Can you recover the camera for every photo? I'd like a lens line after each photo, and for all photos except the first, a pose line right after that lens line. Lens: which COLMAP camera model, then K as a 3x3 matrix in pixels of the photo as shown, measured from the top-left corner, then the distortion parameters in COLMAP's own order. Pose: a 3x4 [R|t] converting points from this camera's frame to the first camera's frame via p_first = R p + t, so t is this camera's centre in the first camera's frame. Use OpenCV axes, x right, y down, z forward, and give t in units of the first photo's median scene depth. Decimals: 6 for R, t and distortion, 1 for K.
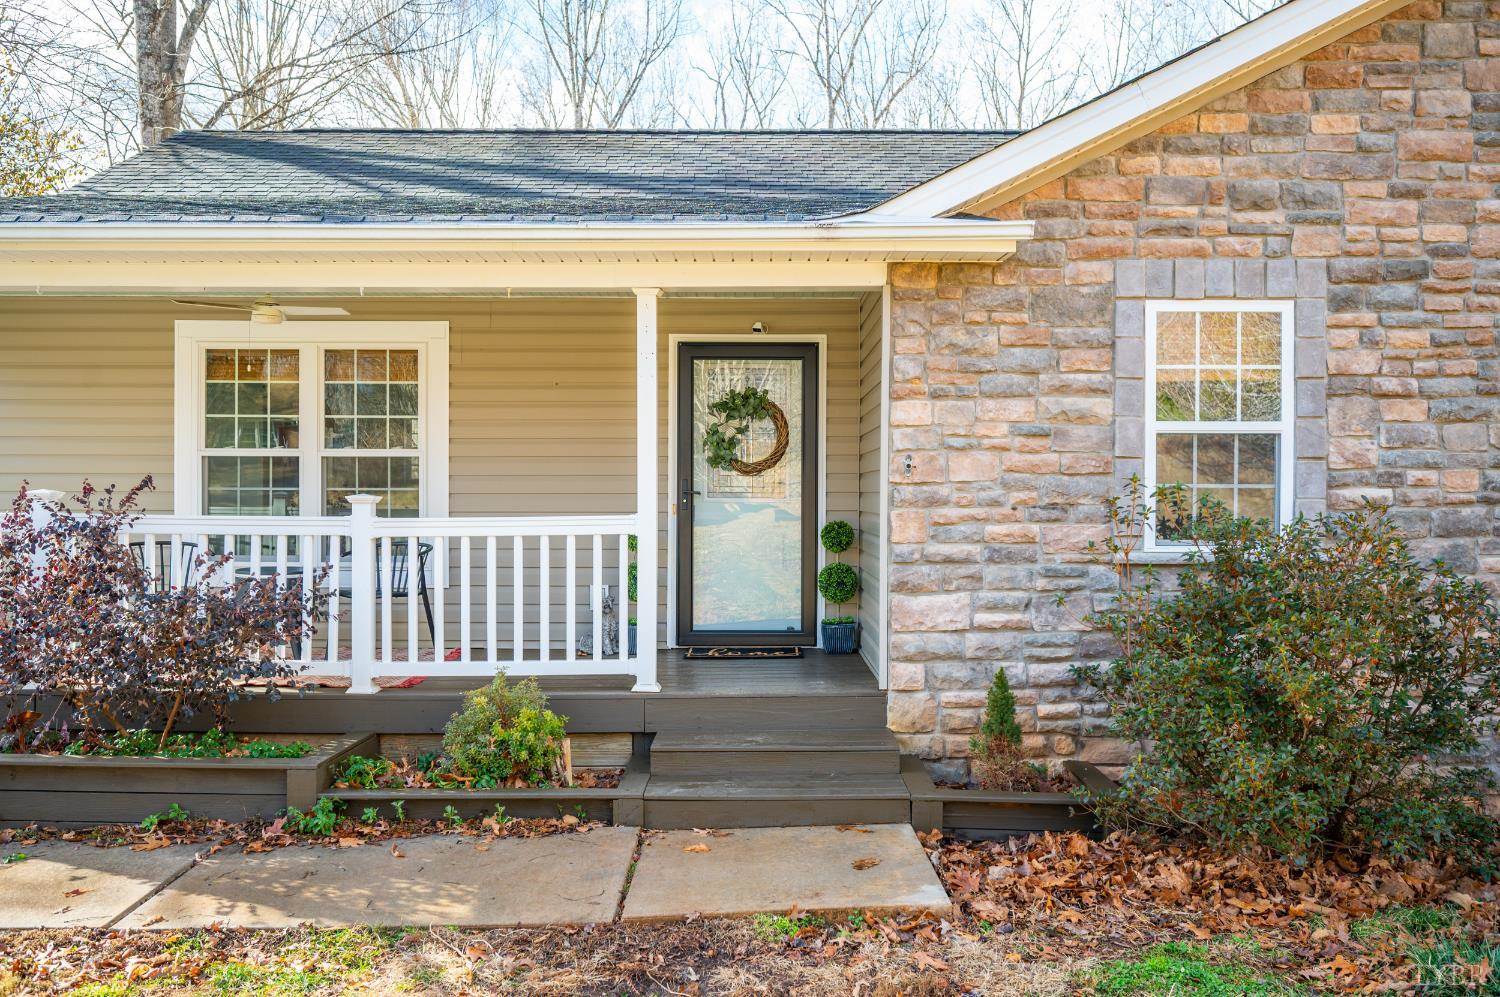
lens RADIAL K [[1159.4, 0, 754.0], [0, 1159.4, 491.7], [0, 0, 1]] dist [0.005277, 0.004970]
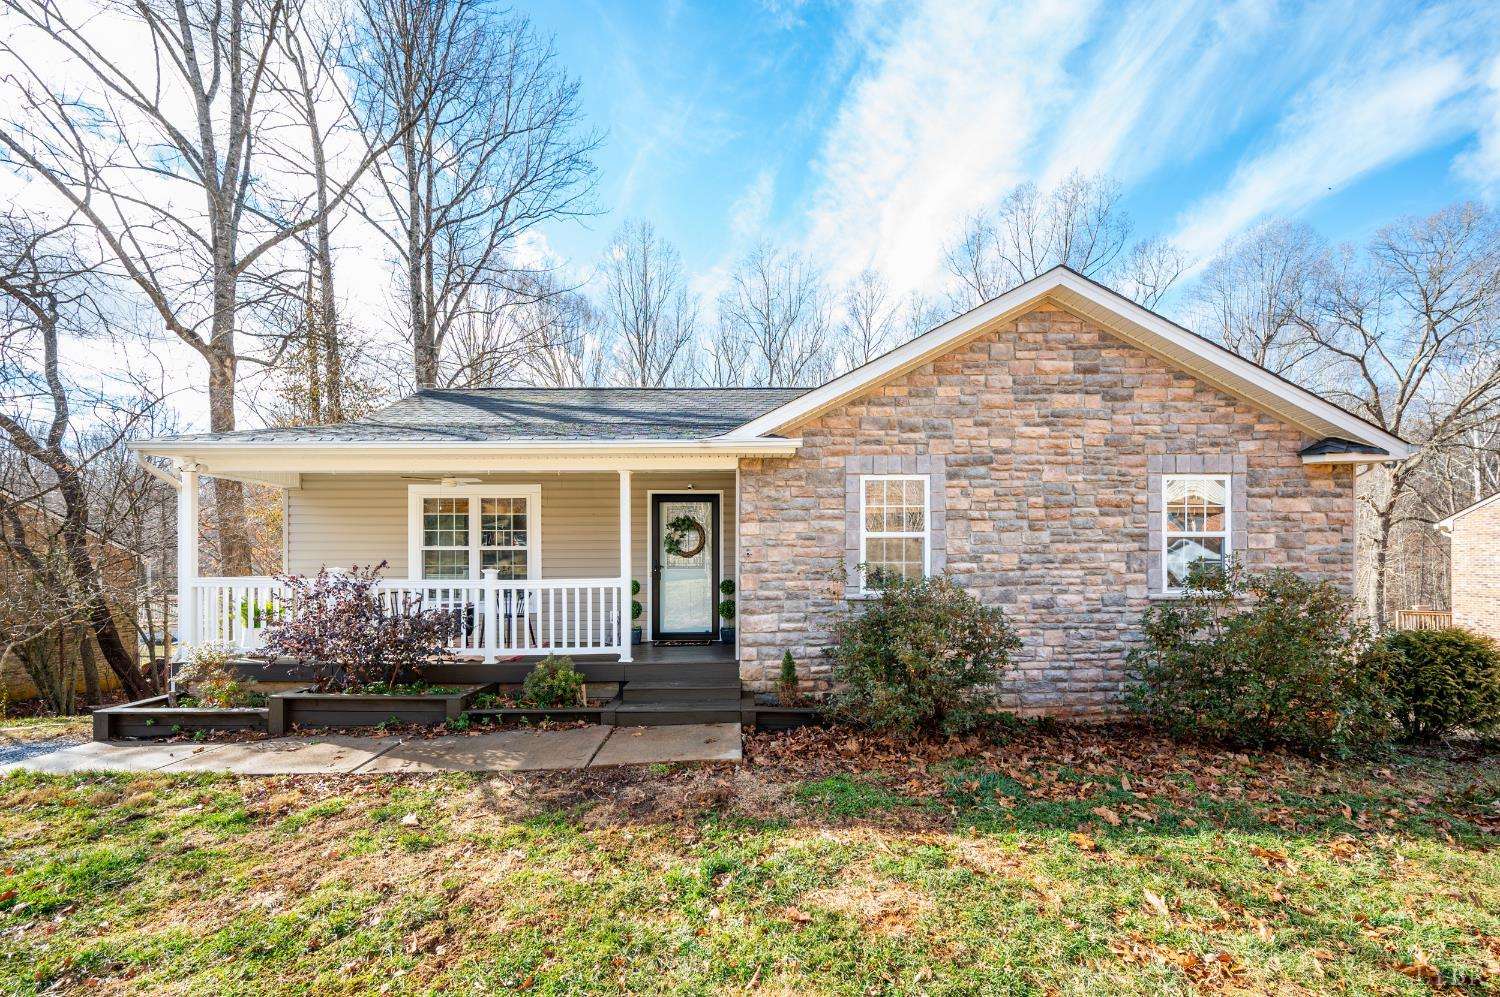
lens RADIAL K [[590.7, 0, 753.0], [0, 590.7, 560.3], [0, 0, 1]] dist [0.009036, -0.000310]
pose [[0.999949, -0.005882, 0.008160, 0.132566], [0.005904, 0.999979, -0.002696, -0.007649], [-0.008144, 0.002744, 0.999963, -0.075515]]
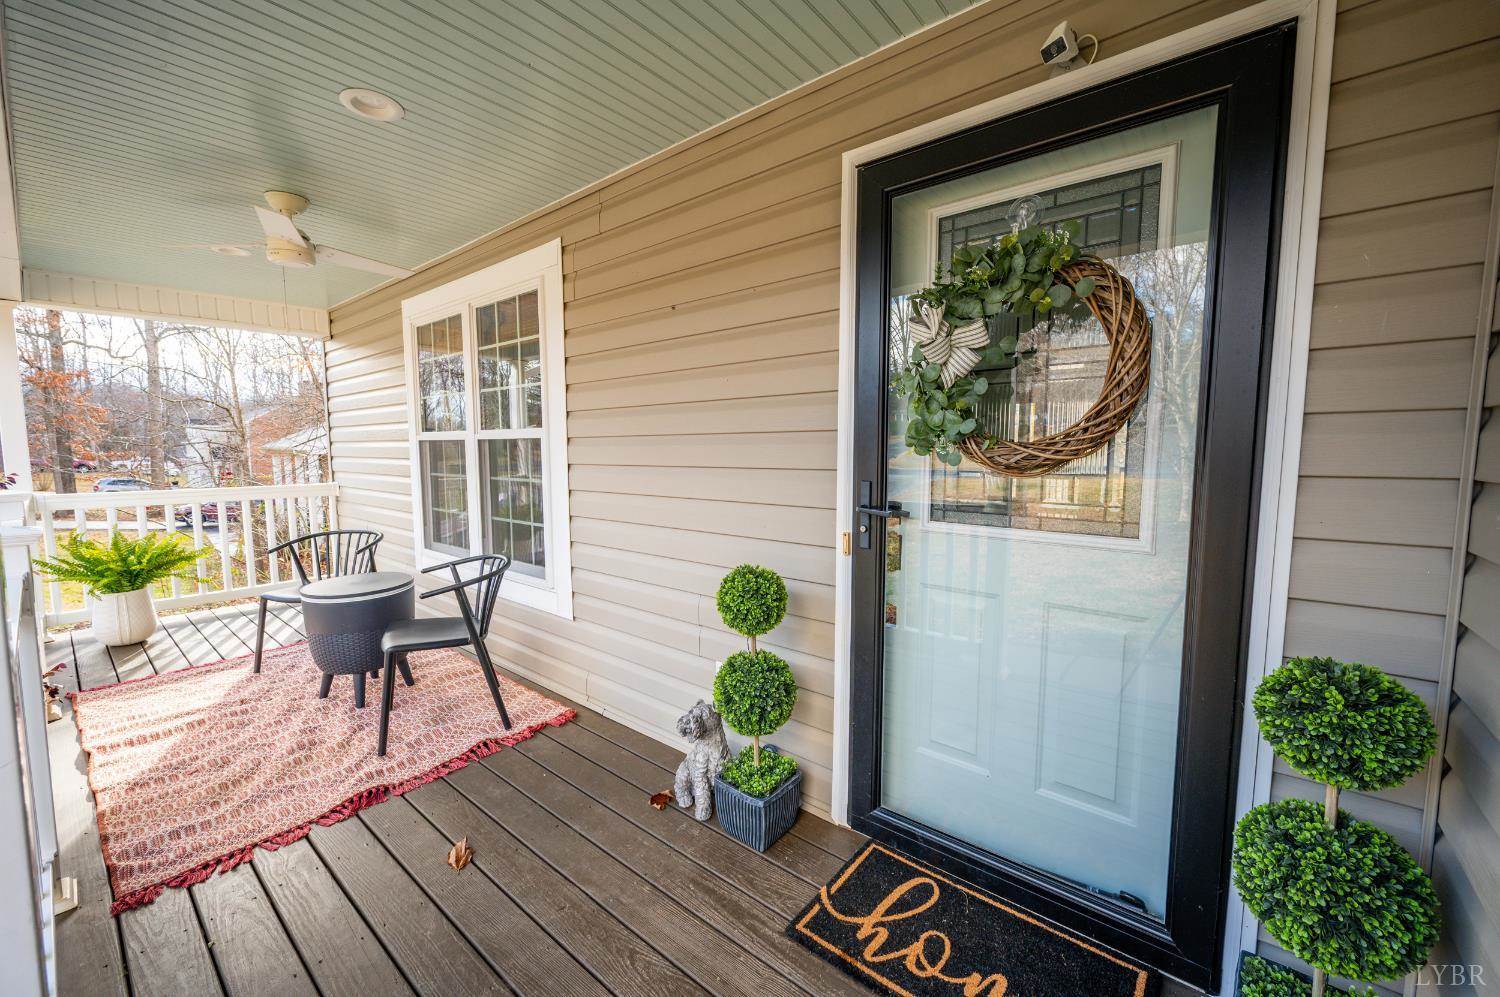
lens RADIAL K [[590.7, 0, 737.9], [0, 590.7, 501.7], [0, 0, 1]] dist [0.009036, -0.000310]
pose [[0.752498, 0.057750, -0.656058, 0.067351], [0.000961, 0.996051, 0.088781, -0.028454], [0.658594, -0.067438, 0.749470, 0.991807]]
